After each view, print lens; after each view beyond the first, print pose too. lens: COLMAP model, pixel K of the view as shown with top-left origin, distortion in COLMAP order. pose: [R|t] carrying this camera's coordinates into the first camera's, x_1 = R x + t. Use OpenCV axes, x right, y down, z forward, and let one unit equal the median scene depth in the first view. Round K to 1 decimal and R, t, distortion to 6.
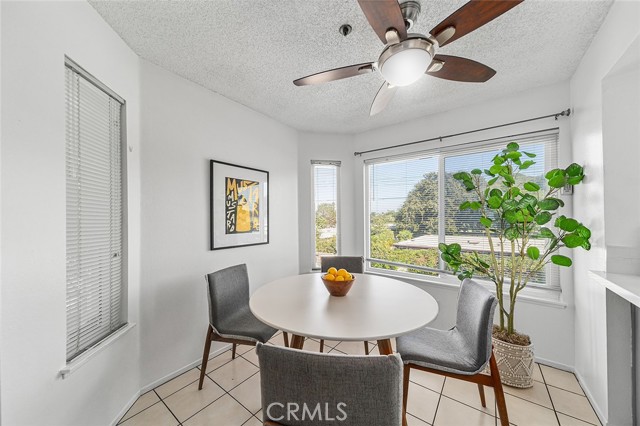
lens RADIAL K [[225.4, 0, 316.7], [0, 225.4, 216.0], [0, 0, 1]] dist [0.001435, -0.000155]
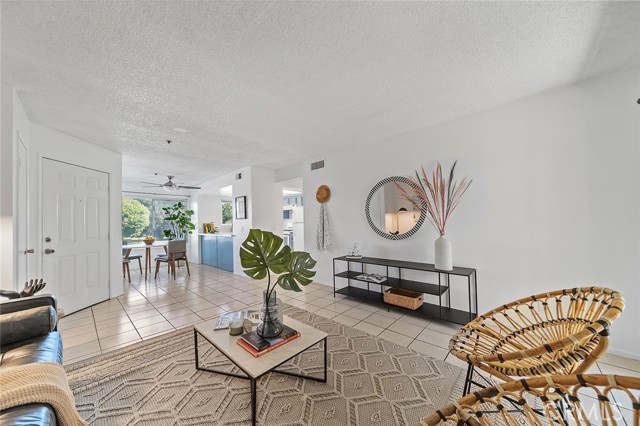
lens RADIAL K [[228.6, 0, 317.7], [0, 228.6, 224.7], [0, 0, 1]] dist [0.000008, -0.000043]
pose [[0.098889, -0.003887, 0.995091, -2.631004], [0.007113, 0.999970, 0.003200, 0.047391], [-0.995073, 0.006762, 0.098914, -1.607813]]
